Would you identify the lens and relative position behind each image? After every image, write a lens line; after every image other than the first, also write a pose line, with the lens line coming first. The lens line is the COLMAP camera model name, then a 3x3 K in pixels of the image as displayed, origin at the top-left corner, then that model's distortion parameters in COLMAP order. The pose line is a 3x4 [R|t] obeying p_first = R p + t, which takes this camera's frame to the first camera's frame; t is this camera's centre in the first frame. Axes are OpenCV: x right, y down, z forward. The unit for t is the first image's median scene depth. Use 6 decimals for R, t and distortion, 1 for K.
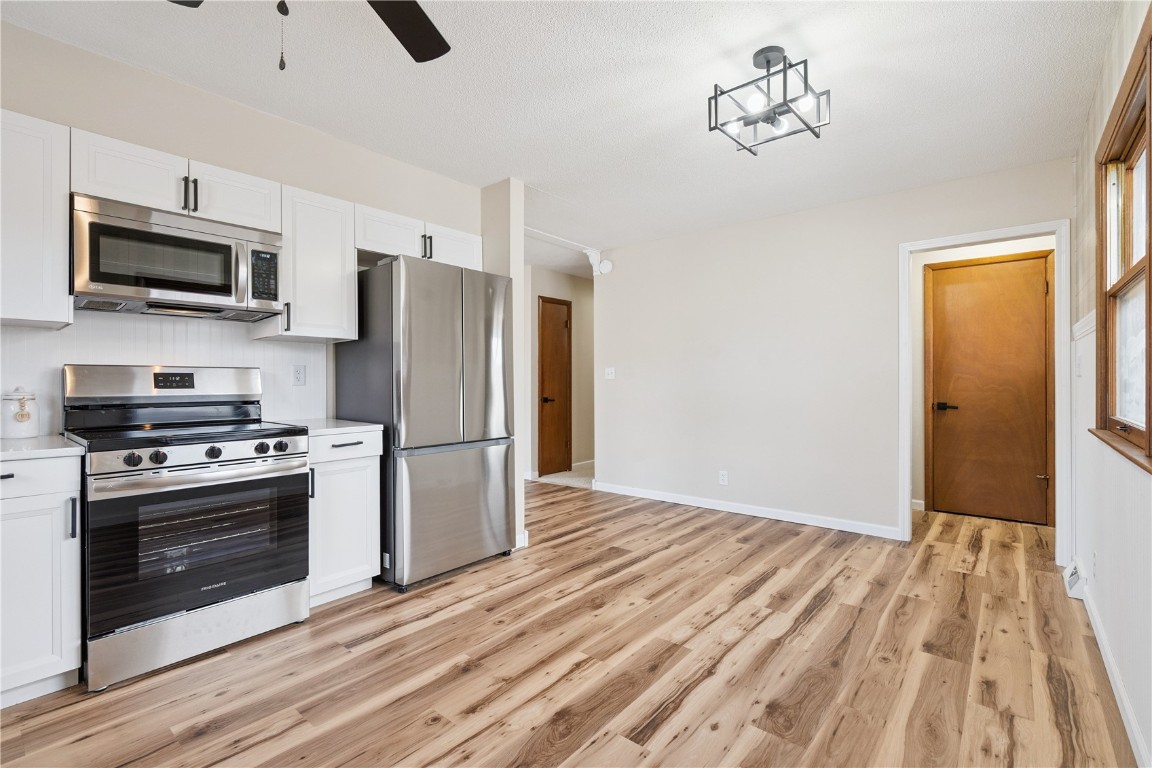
lens RADIAL K [[525.8, 0, 577.0], [0, 525.8, 392.1], [0, 0, 1]] dist [-0.003262, 0.002463]
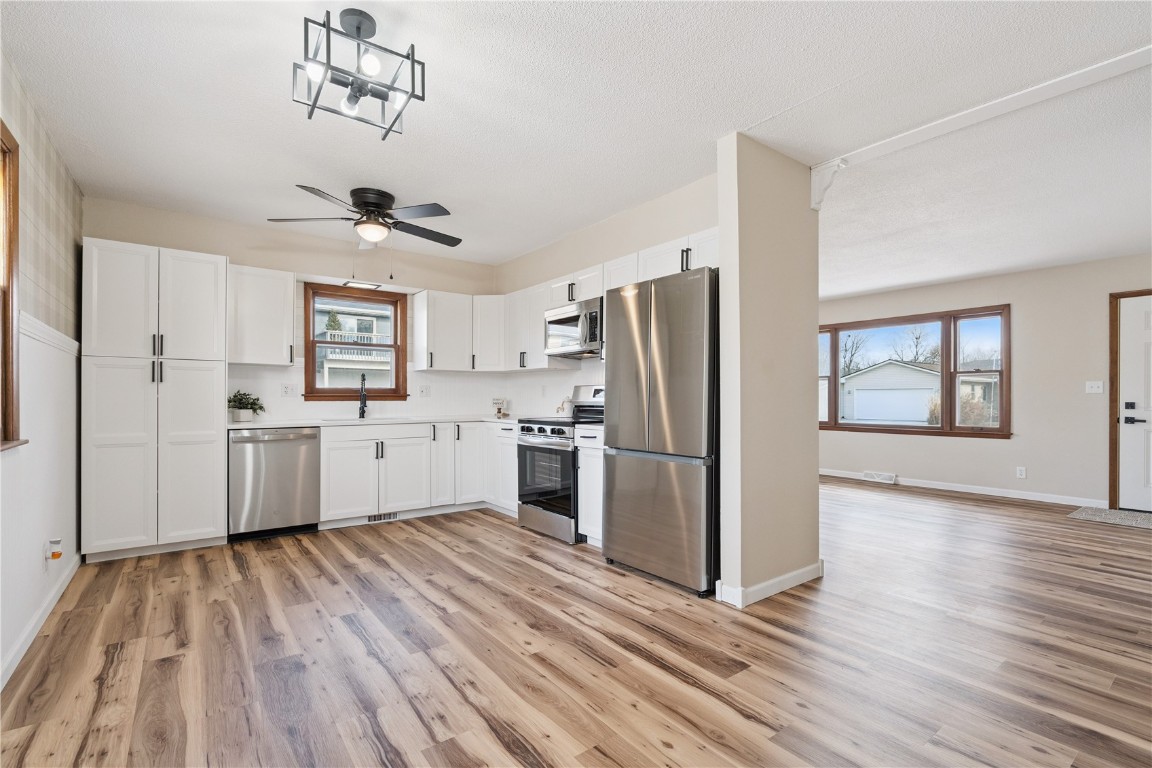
lens RADIAL K [[525.8, 0, 578.4], [0, 525.8, 401.3], [0, 0, 1]] dist [-0.003262, 0.002463]
pose [[-0.232352, 0.006455, -0.972610, 1.030084], [-0.018486, 0.999768, 0.011051, -0.012743], [0.972456, 0.020547, -0.232179, 1.406987]]
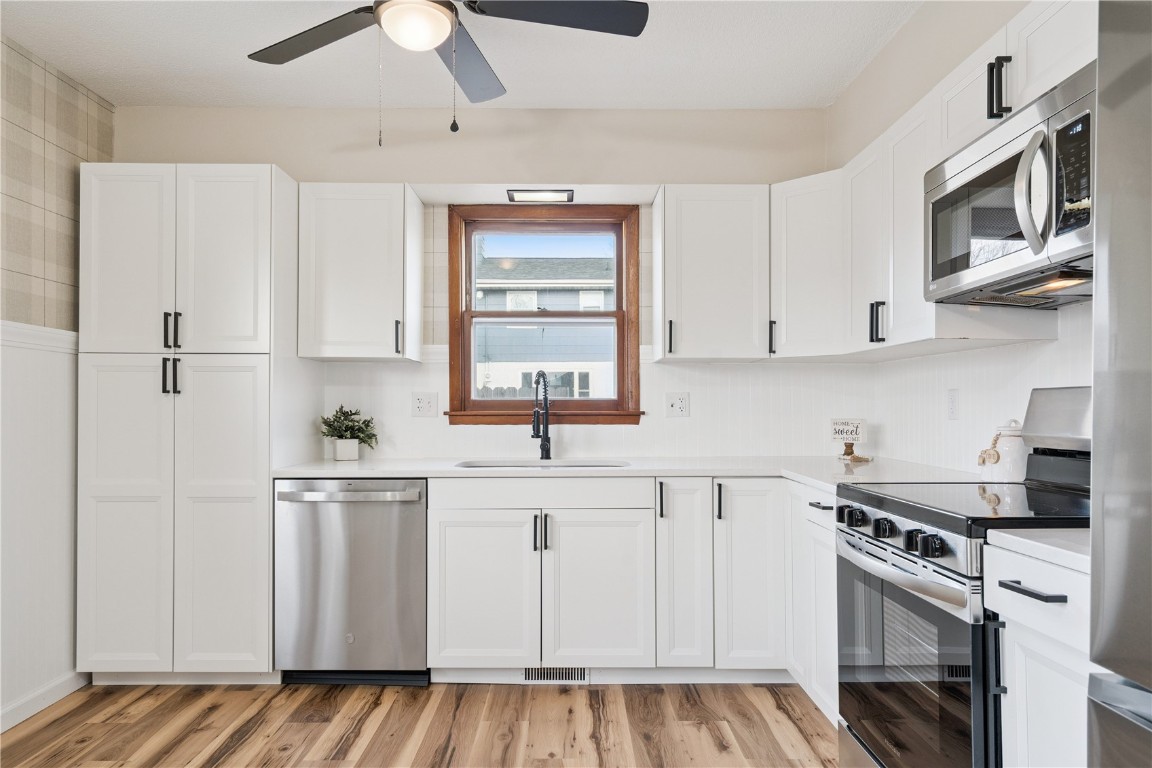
lens RADIAL K [[759.6, 0, 573.1], [0, 759.6, 402.1], [0, 0, 1]] dist [0.006707, 0.002323]
pose [[-0.767005, -0.005474, -0.641618, 0.150989], [-0.012563, 0.999900, 0.006487, -0.031460], [0.641519, 0.013036, -0.766997, 1.292468]]
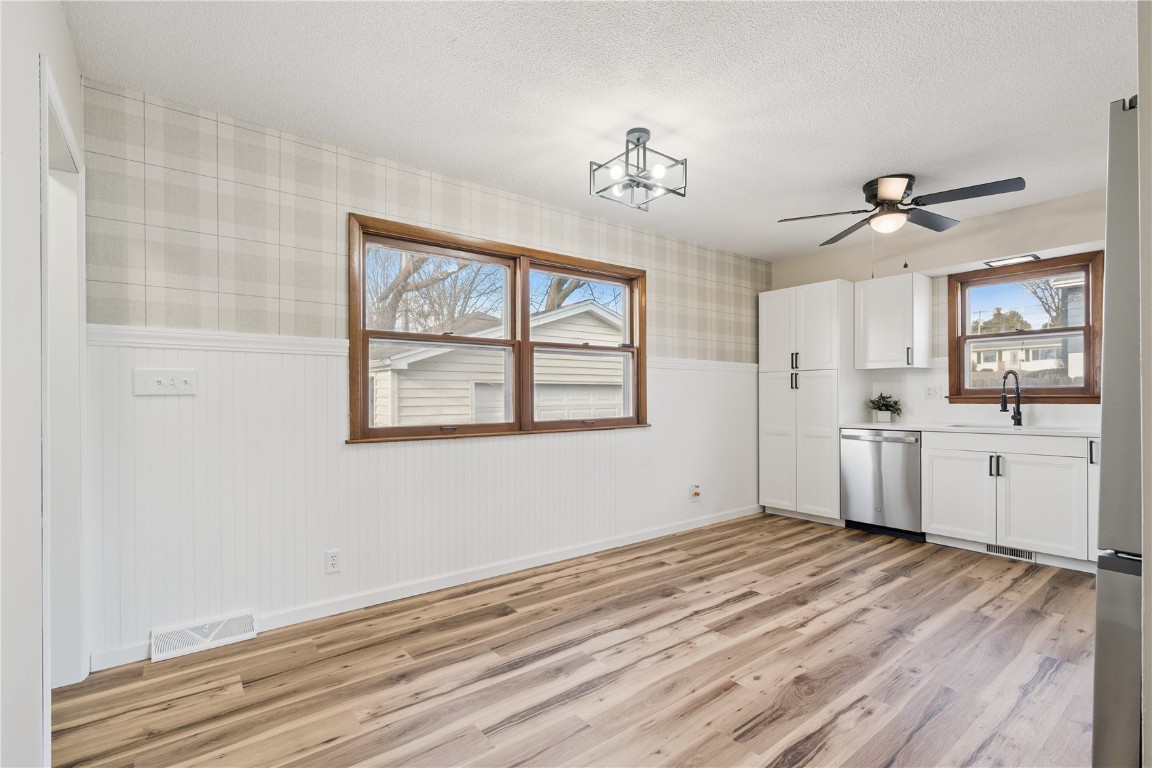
lens RADIAL K [[525.8, 0, 582.1], [0, 525.8, 403.7], [0, 0, 1]] dist [-0.003262, 0.002463]
pose [[-0.976866, 0.004514, 0.213807, 0.210630], [0.011349, 0.999463, 0.030754, -0.042846], [-0.213553, 0.032469, -0.976392, 2.004553]]
